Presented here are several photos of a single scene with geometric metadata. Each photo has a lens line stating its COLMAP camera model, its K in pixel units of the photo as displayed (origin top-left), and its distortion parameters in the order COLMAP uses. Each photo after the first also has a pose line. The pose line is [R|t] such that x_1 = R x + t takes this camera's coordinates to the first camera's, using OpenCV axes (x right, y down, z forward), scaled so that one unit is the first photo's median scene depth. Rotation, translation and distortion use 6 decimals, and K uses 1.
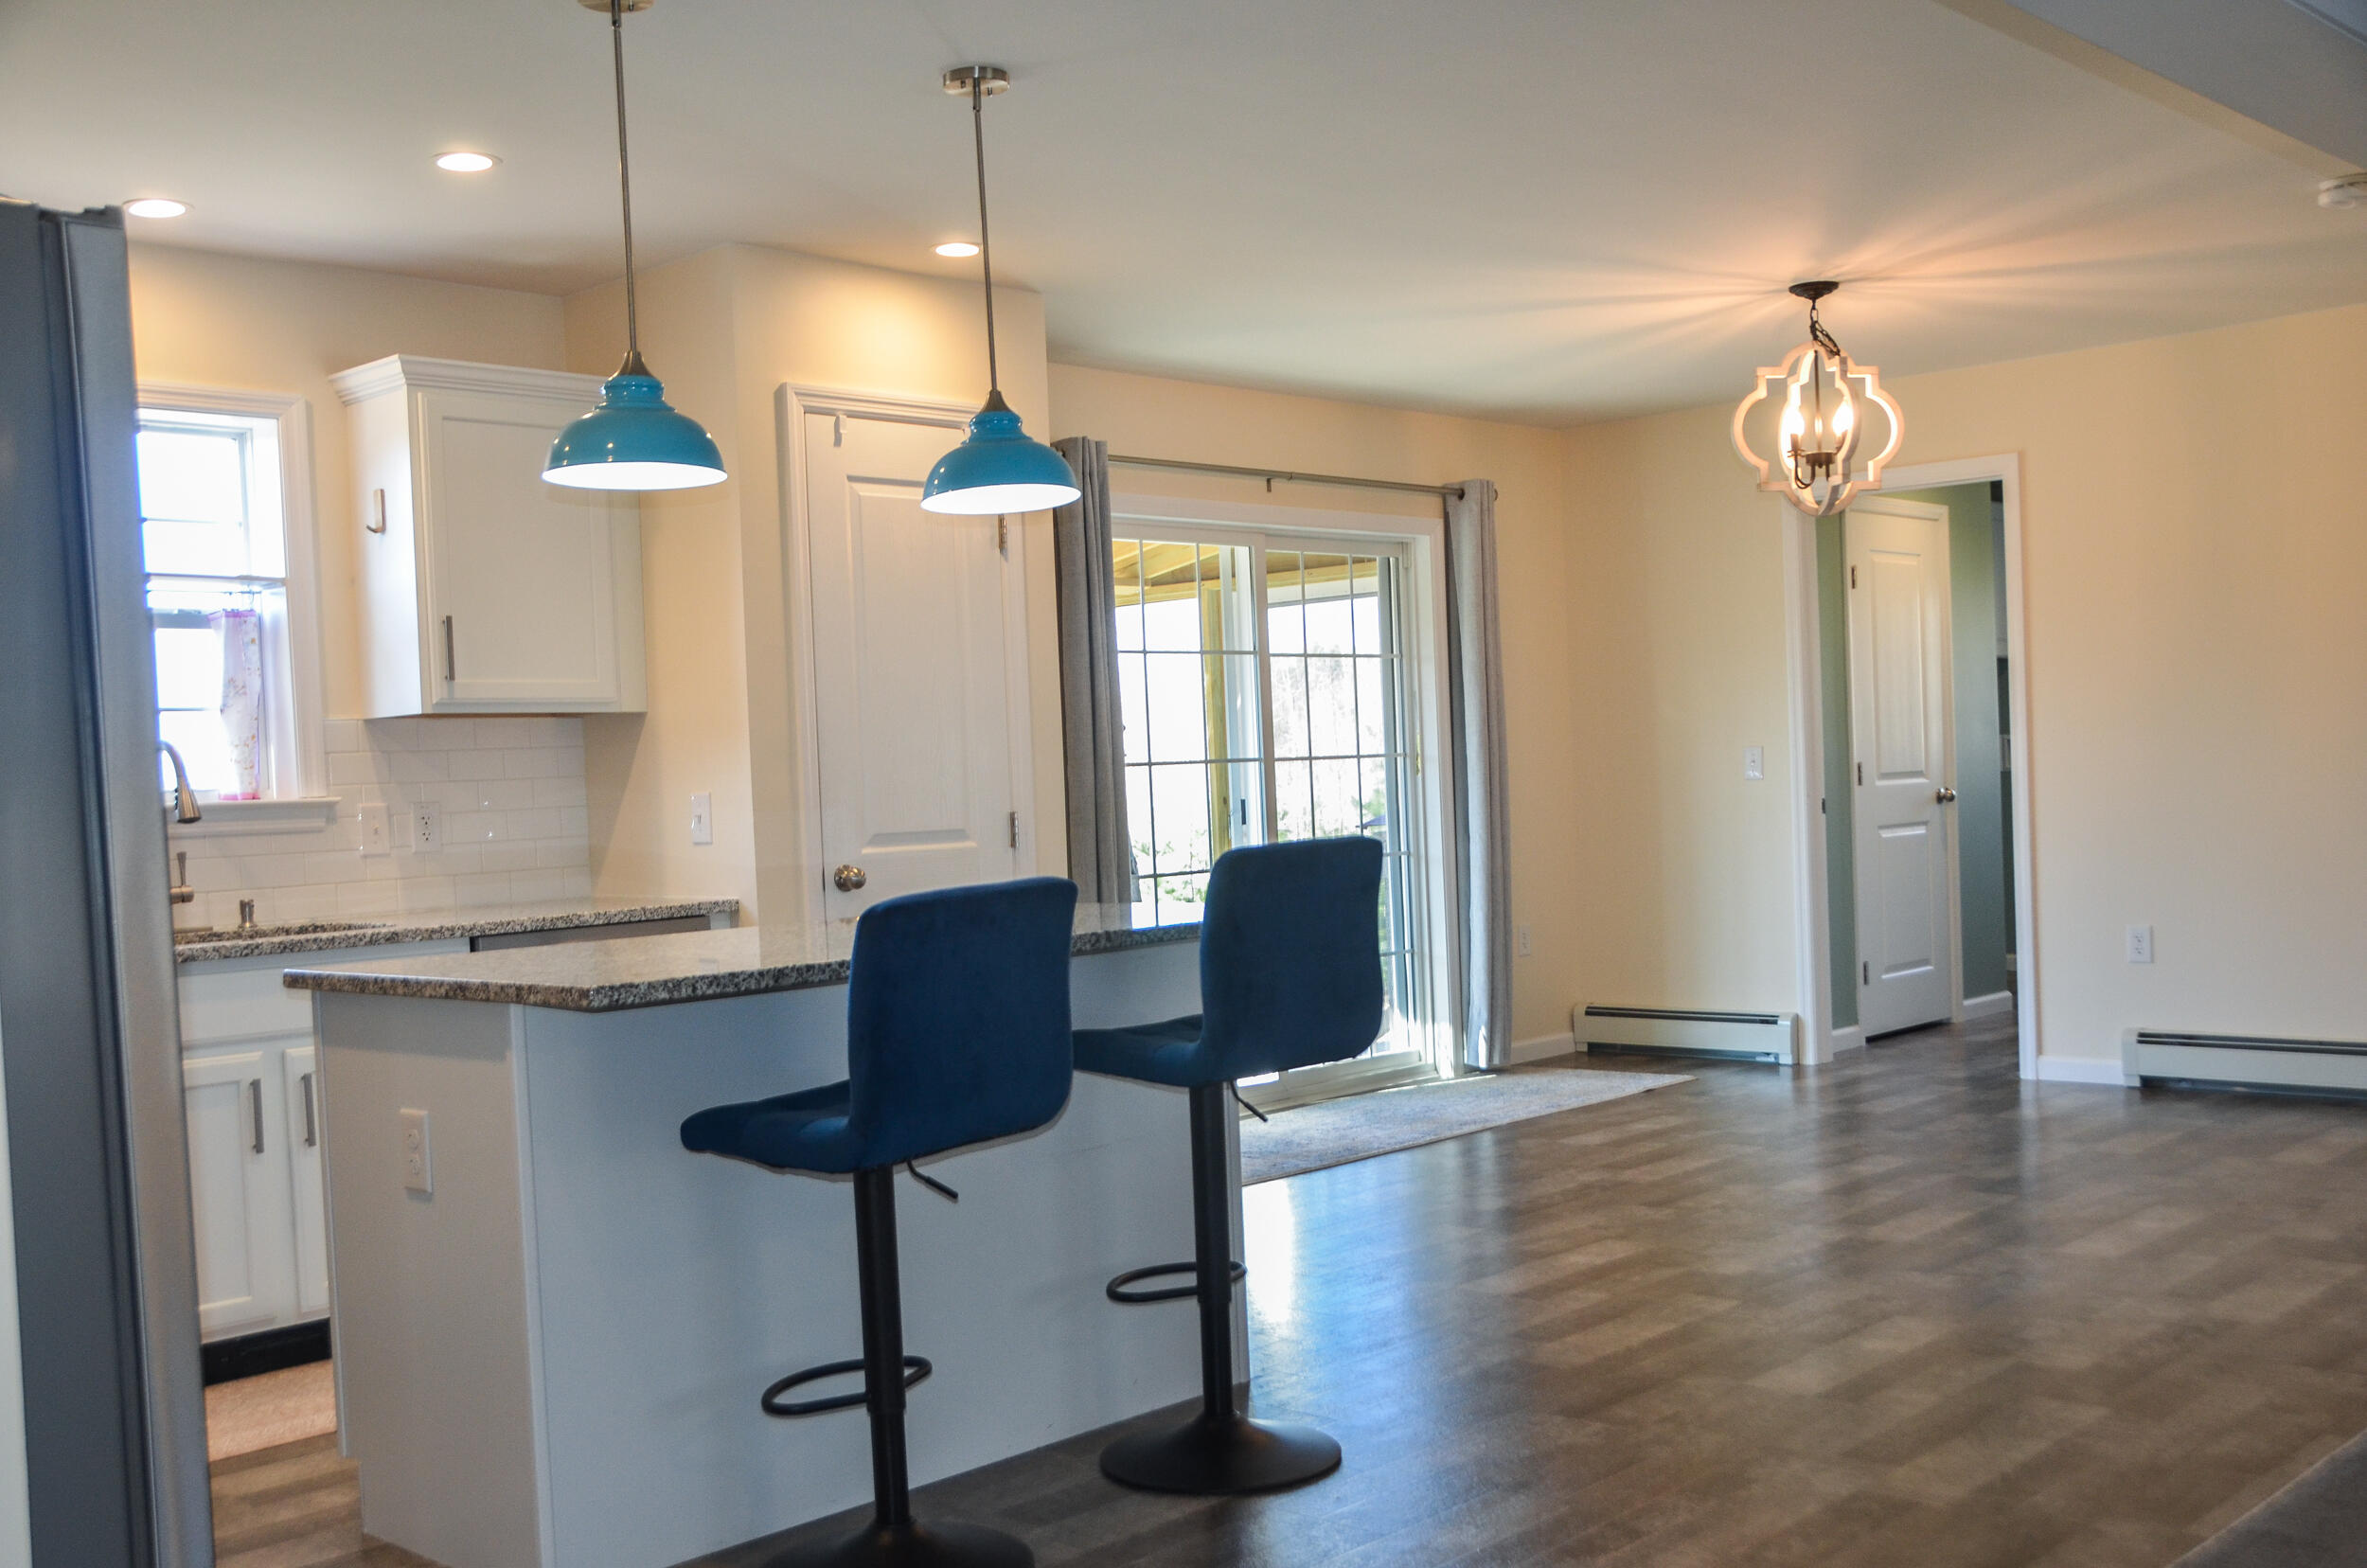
lens RADIAL K [[2341.9, 0, 1156.9], [0, 2341.9, 848.5], [0, 0, 1]] dist [-0.033031, 0.000000]
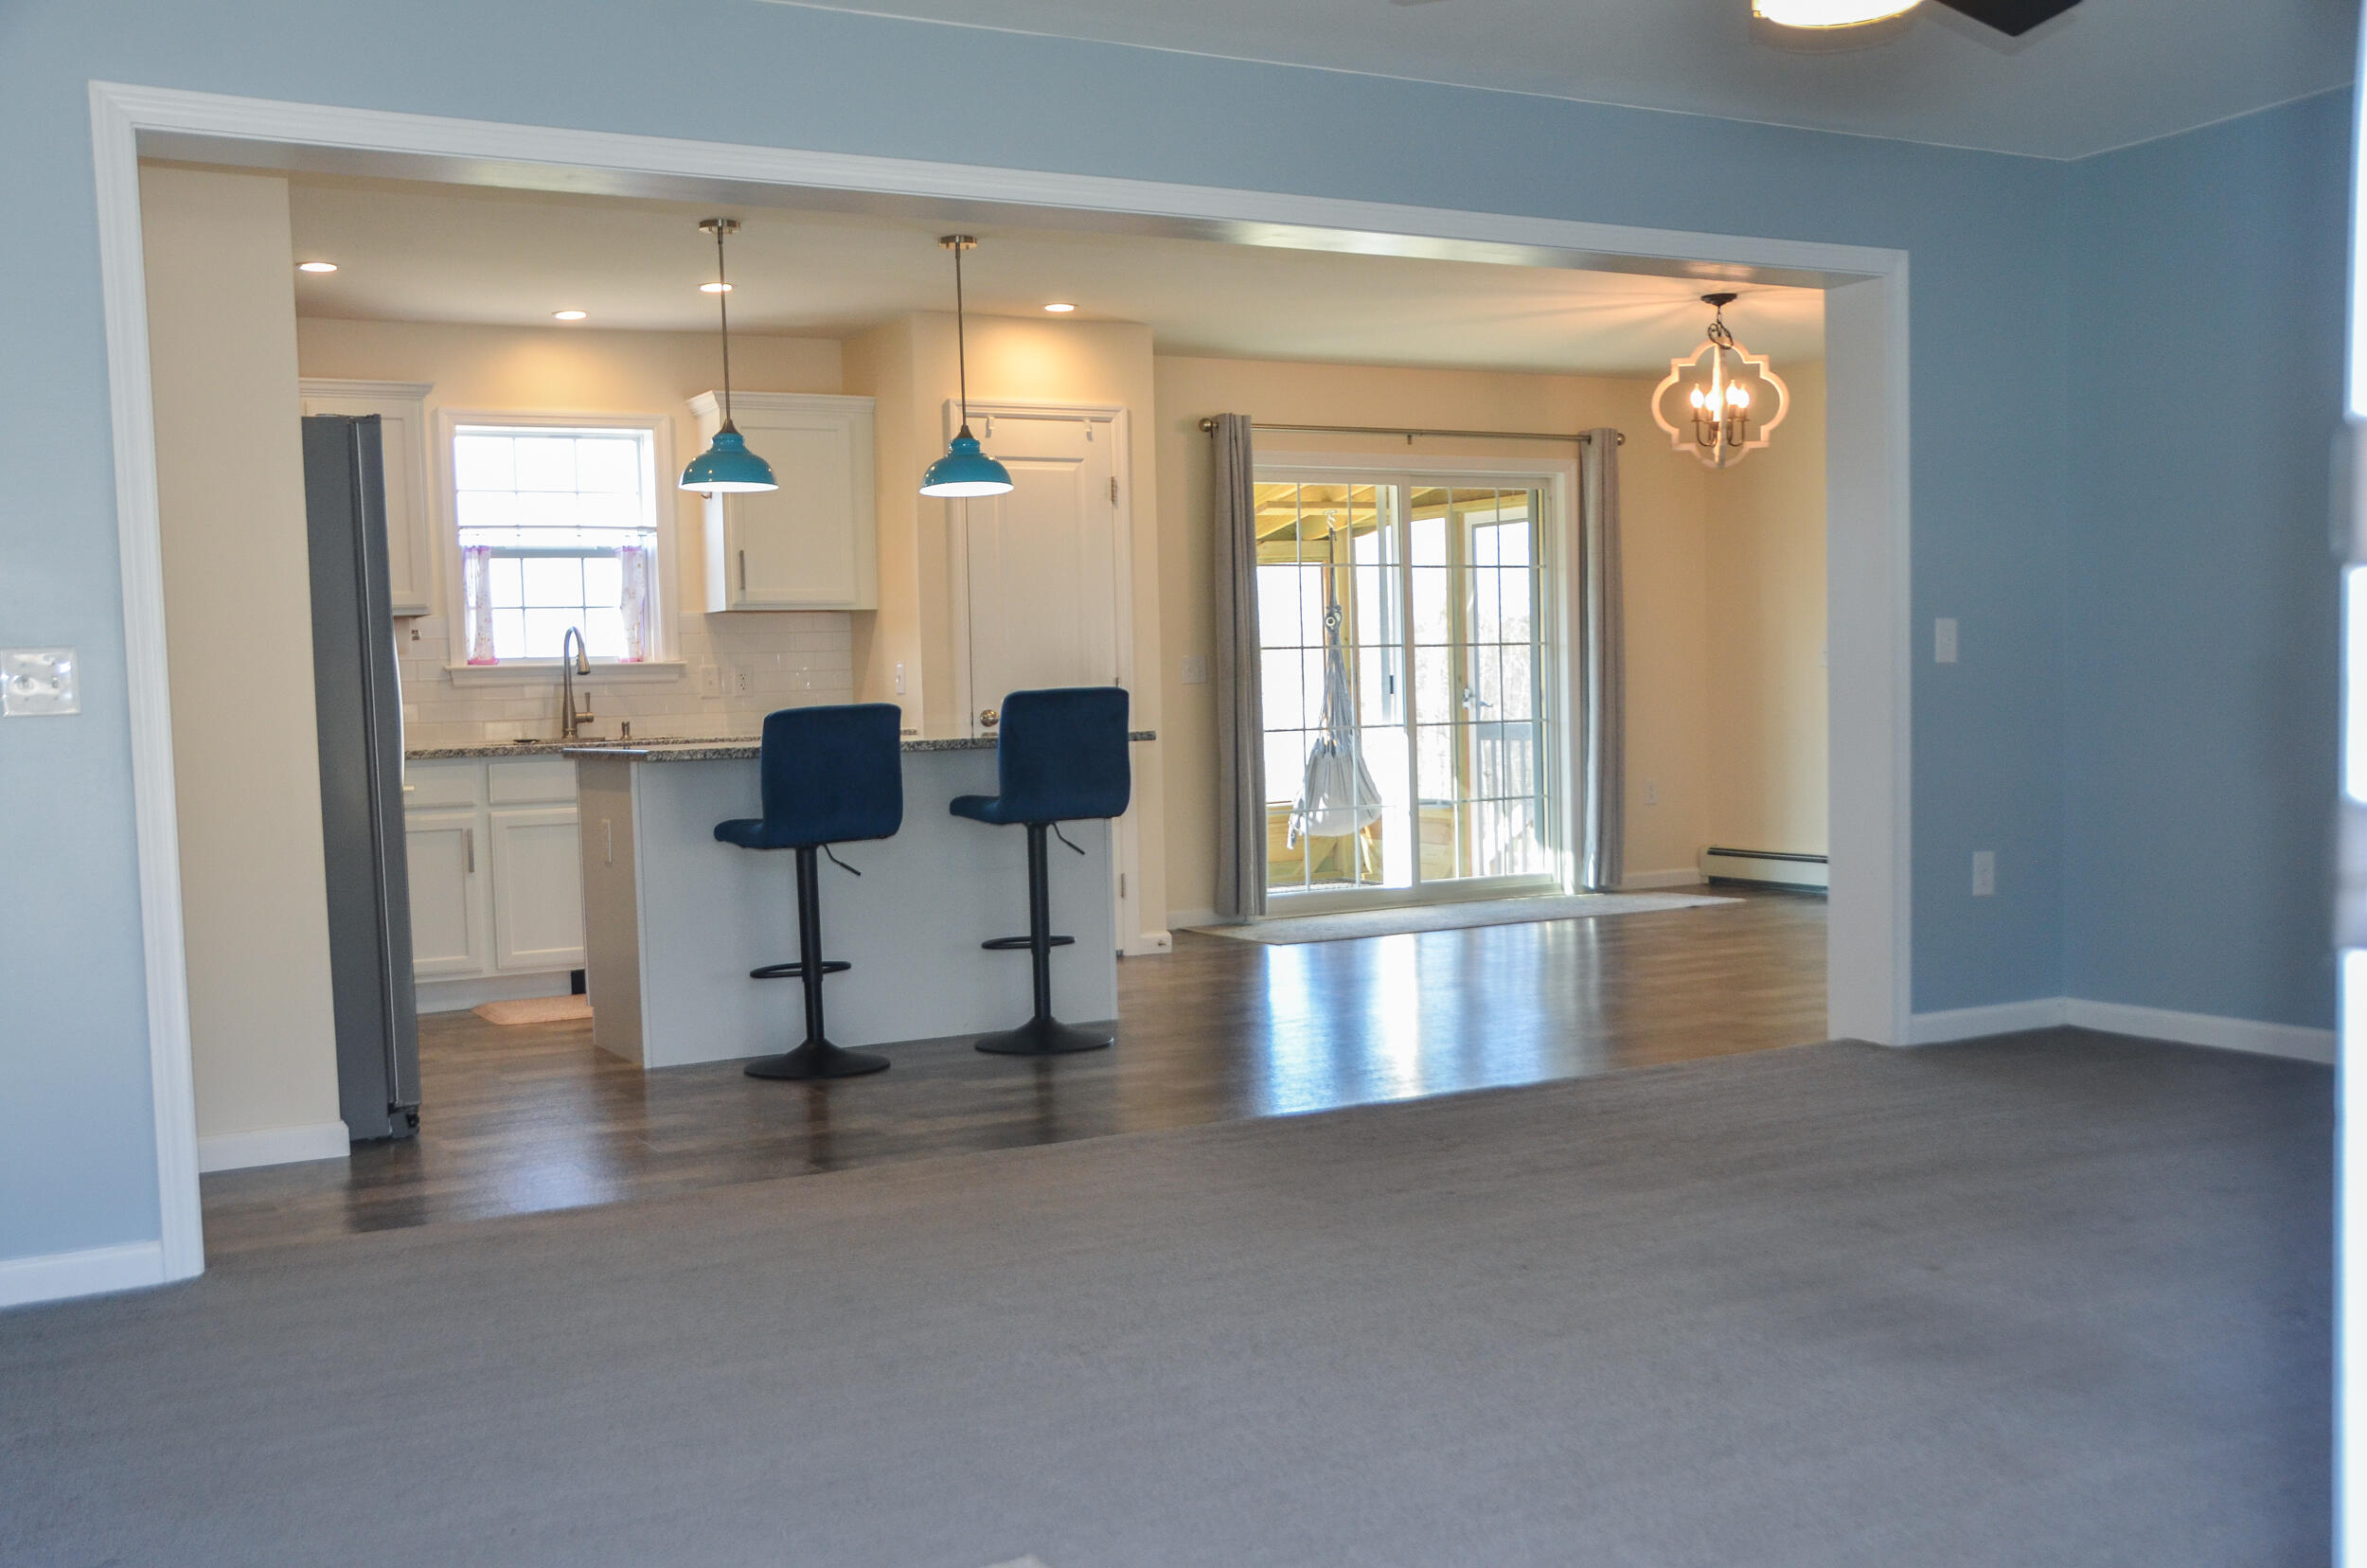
lens RADIAL K [[2334.2, 0, 1133.6], [0, 2334.2, 828.3], [0, 0, 1]] dist [-0.065754, 0.000000]
pose [[0.949464, 0.035771, -0.311830, 0.389968], [-0.022762, 0.998716, 0.045258, 0.011797], [0.313048, -0.035873, 0.949059, -0.383589]]
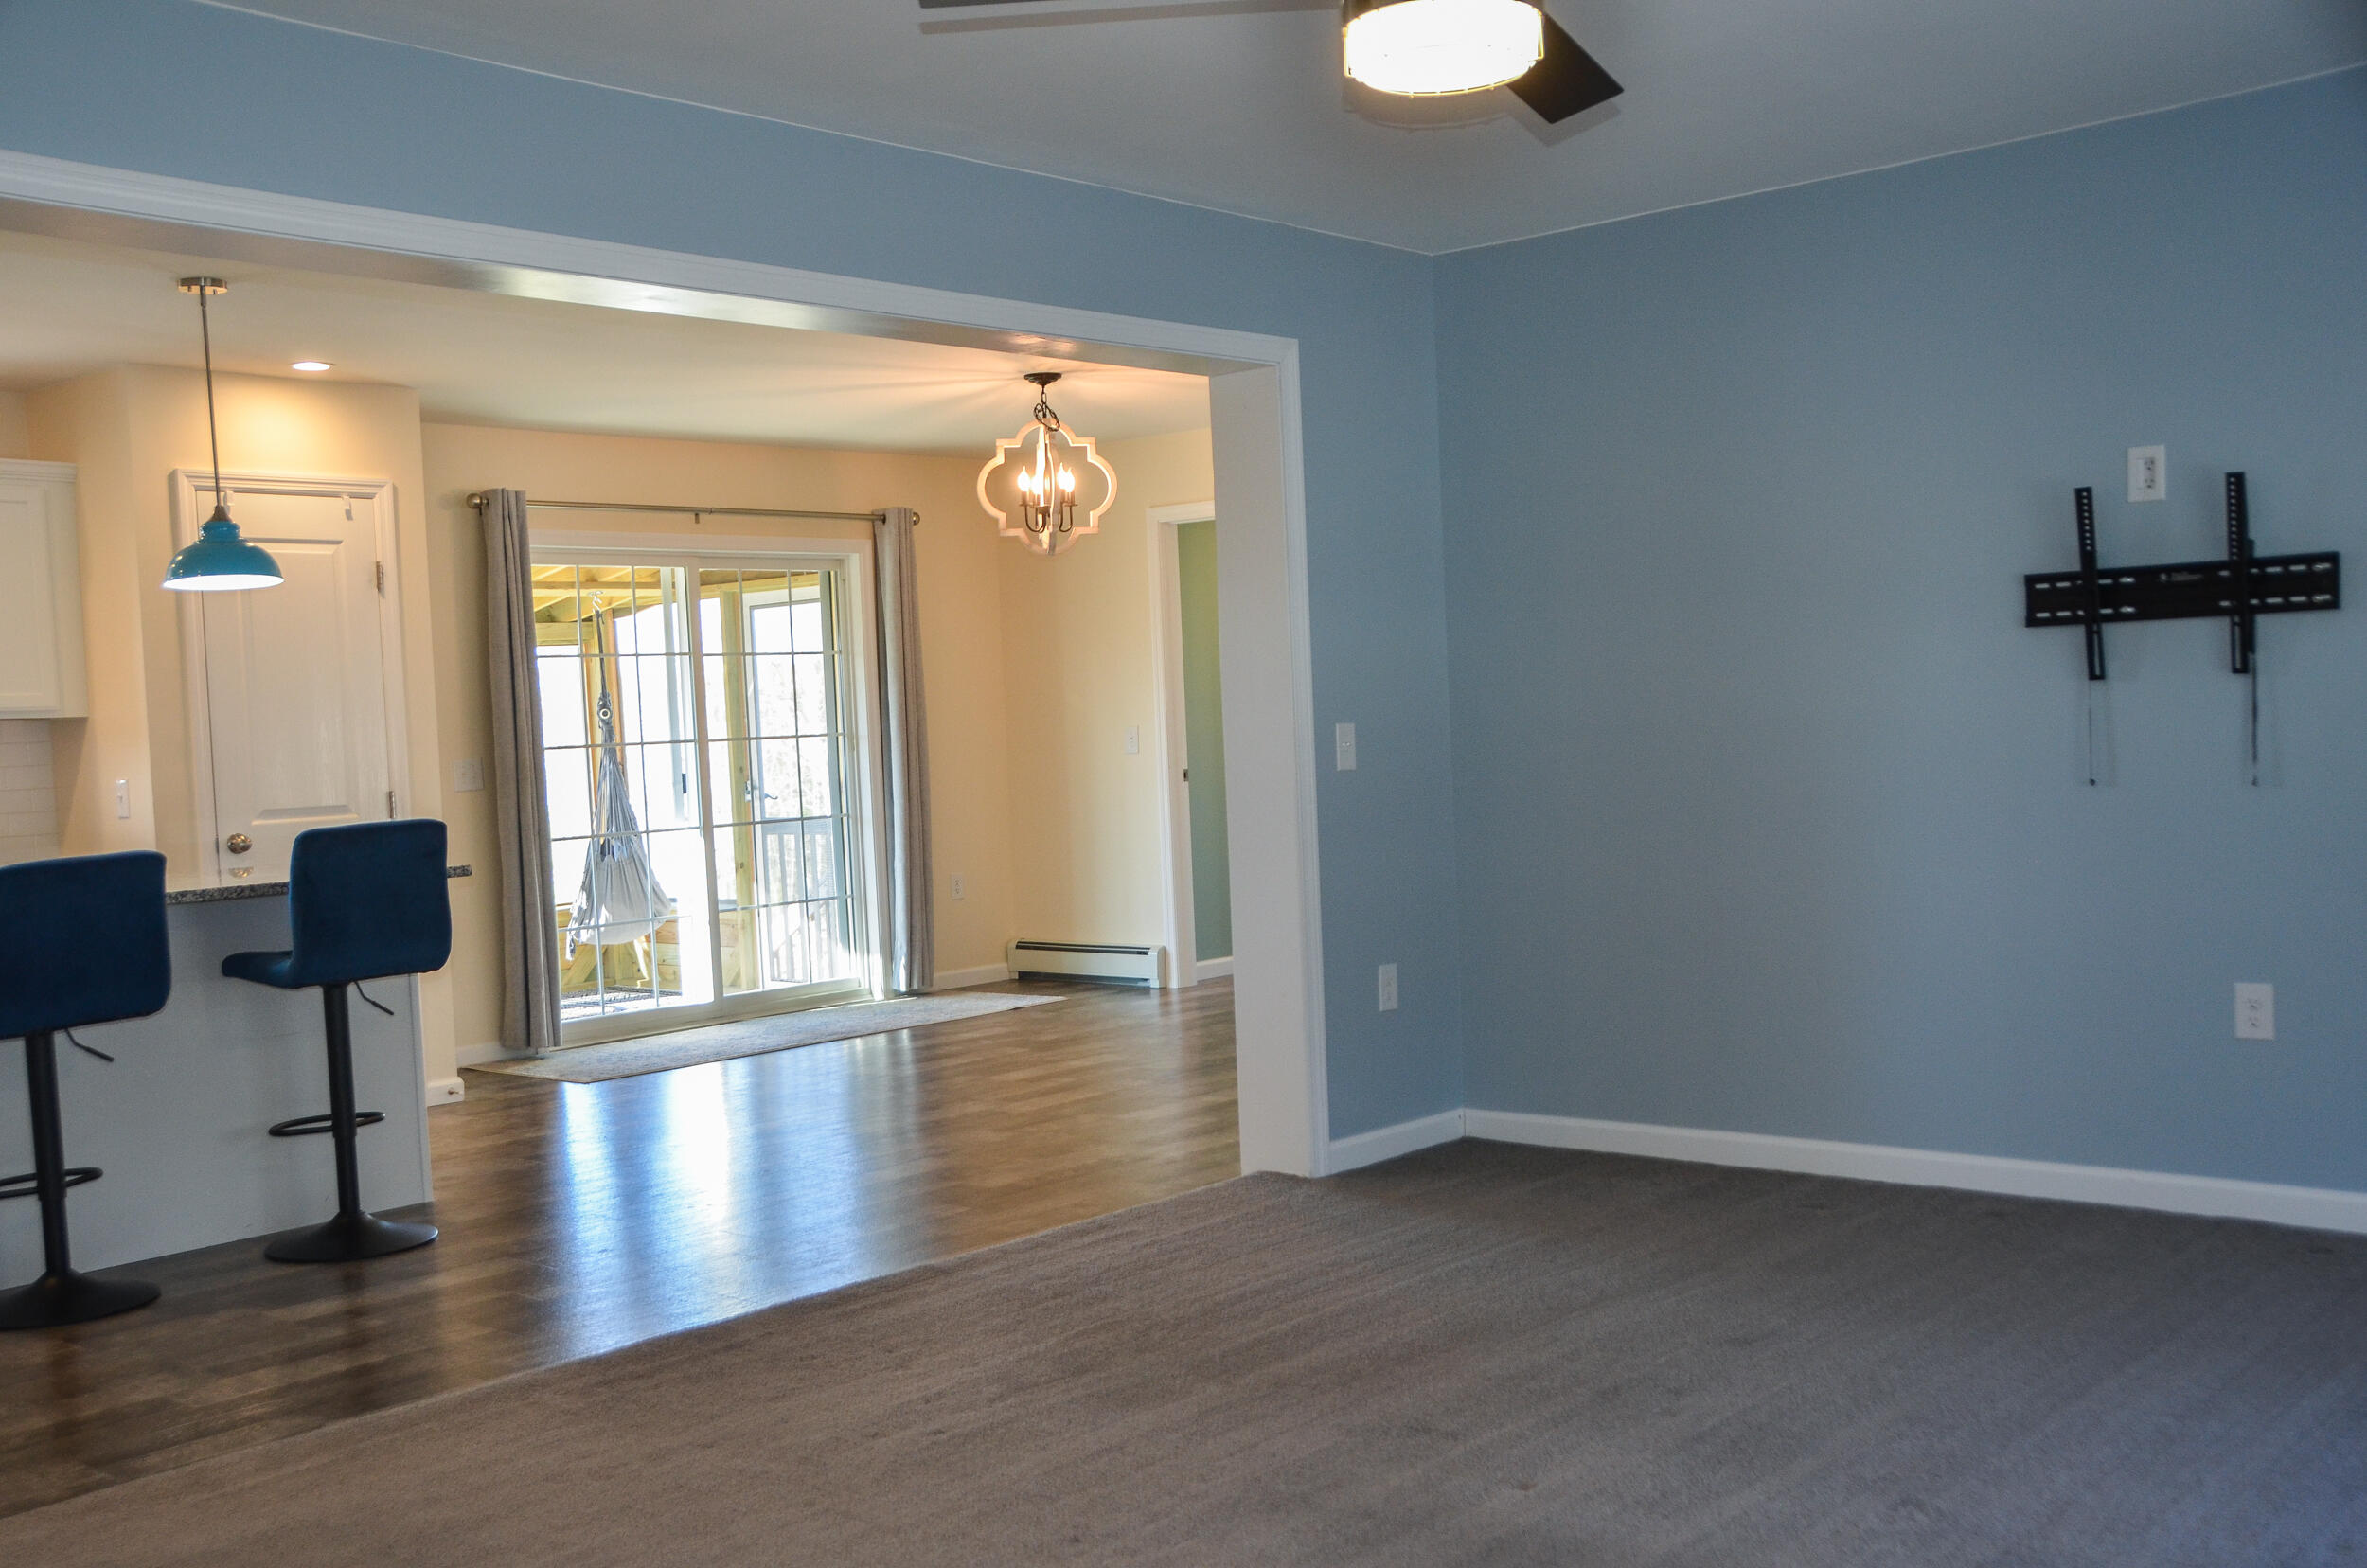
lens RADIAL K [[2341.9, 0, 1154.2], [0, 2341.9, 822.3], [0, 0, 1]] dist [-0.033031, 0.000000]
pose [[0.999430, -0.004237, 0.033491, 0.299861], [0.003782, 0.999900, 0.013648, -0.013563], [-0.033546, -0.013513, 0.999346, -0.287617]]
